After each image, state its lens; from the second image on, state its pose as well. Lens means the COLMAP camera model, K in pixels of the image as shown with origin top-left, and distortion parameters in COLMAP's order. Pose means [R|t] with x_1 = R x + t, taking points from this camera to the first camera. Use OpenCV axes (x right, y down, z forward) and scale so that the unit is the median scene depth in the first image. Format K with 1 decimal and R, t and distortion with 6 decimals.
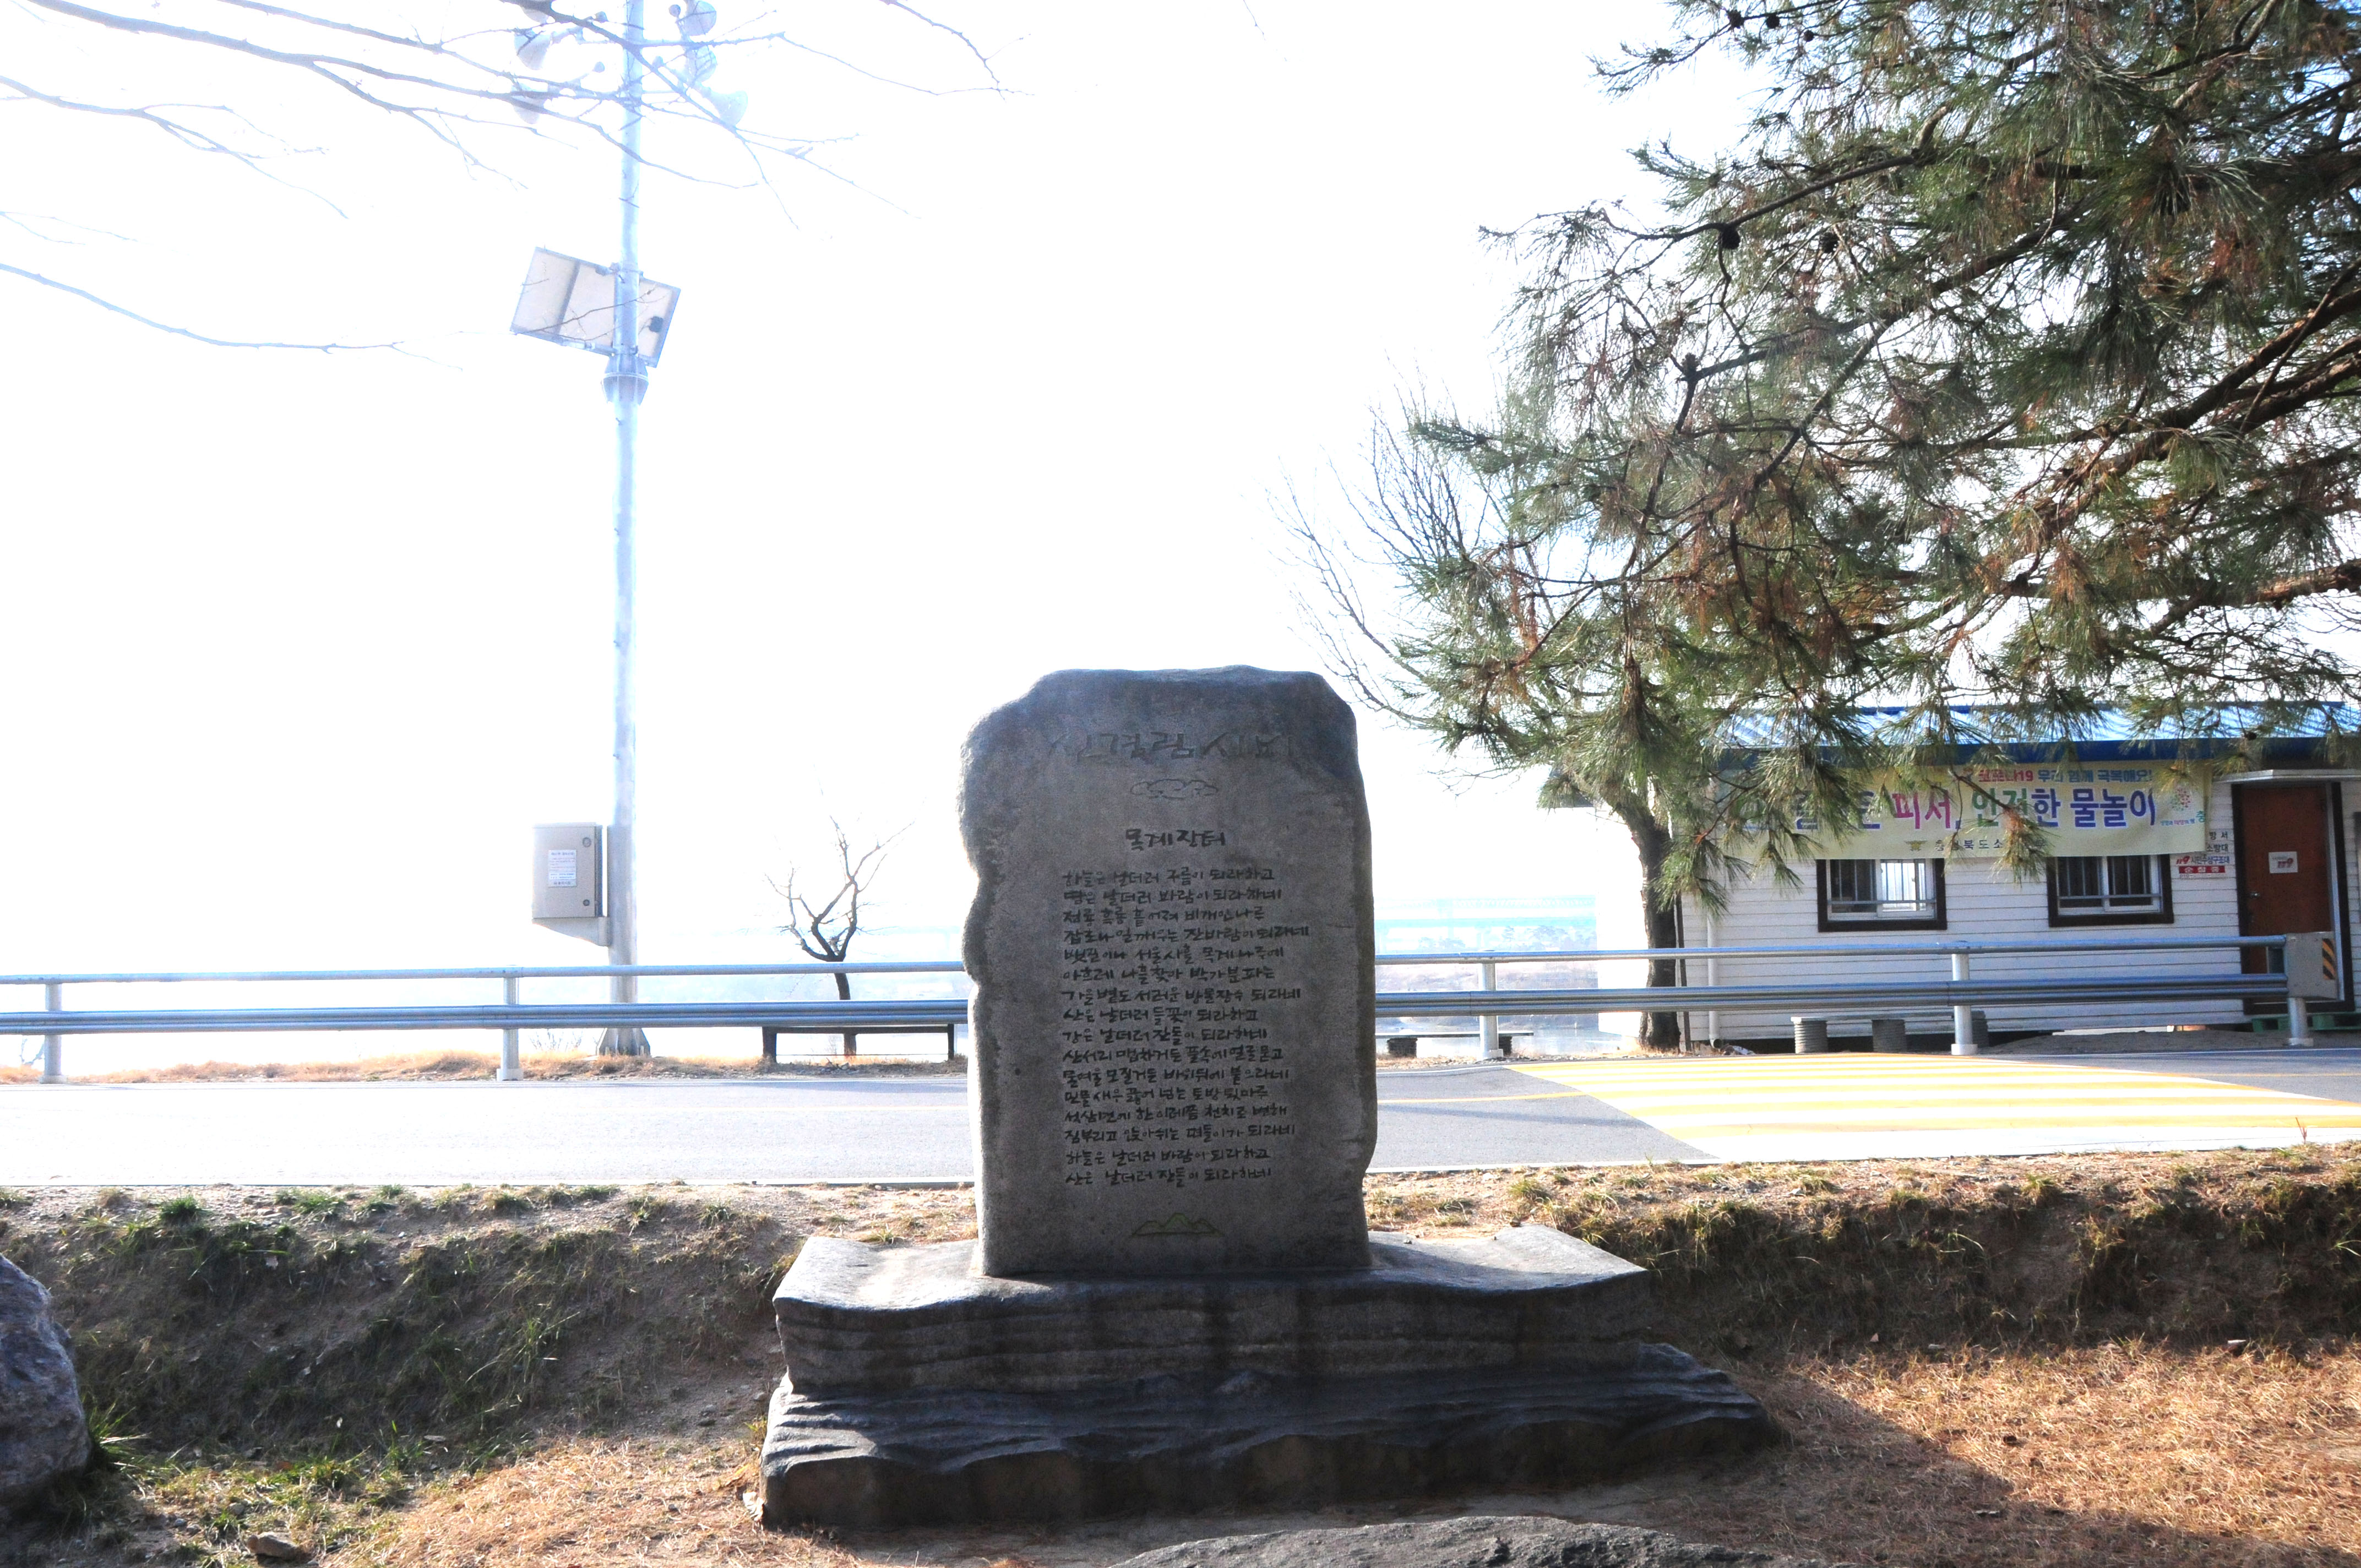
lens RADIAL K [[2001.8, 0, 1161.5], [0, 2001.8, 791.5], [0, 0, 1]] dist [-0.187629, 0.124144]
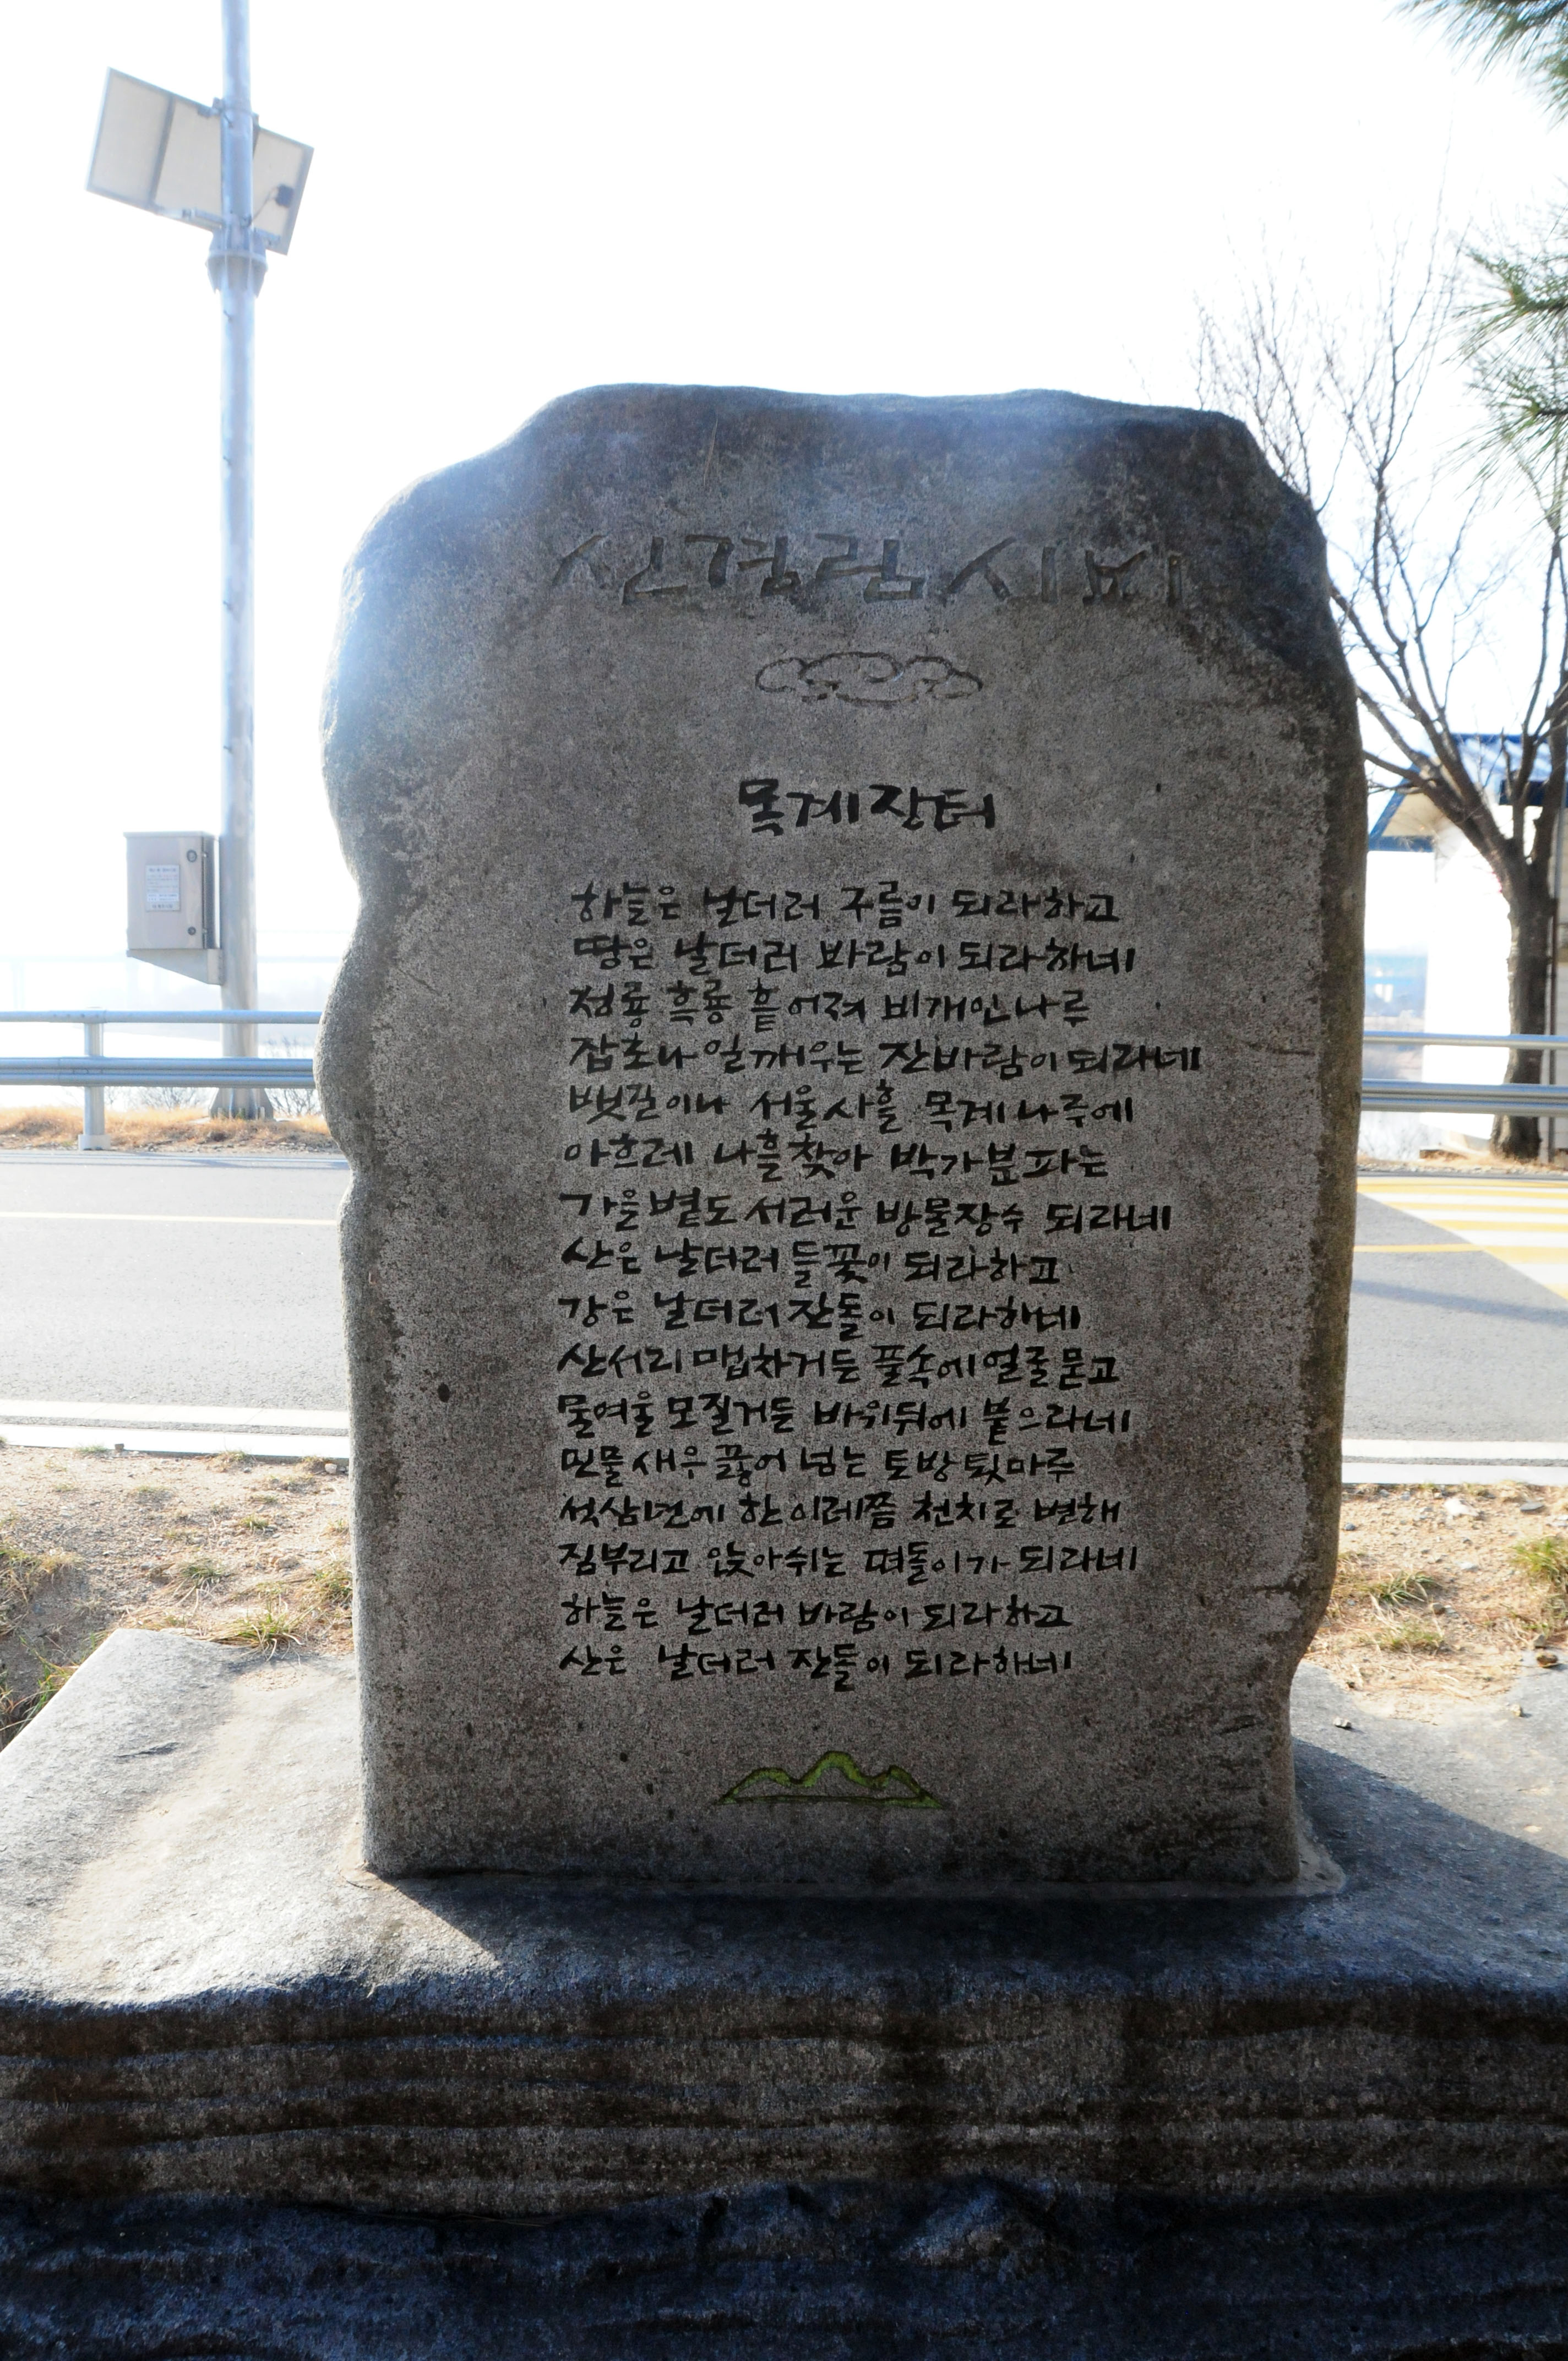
lens RADIAL K [[2001.8, 0, 822.3], [0, 2001.8, 1260.1], [0, 0, 1]] dist [-0.187629, 0.124144]
pose [[0.998300, 0.040108, -0.042301, 0.018210], [-0.030193, 0.976510, 0.213345, 0.027892], [0.049864, -0.211705, 0.976061, 0.613214]]
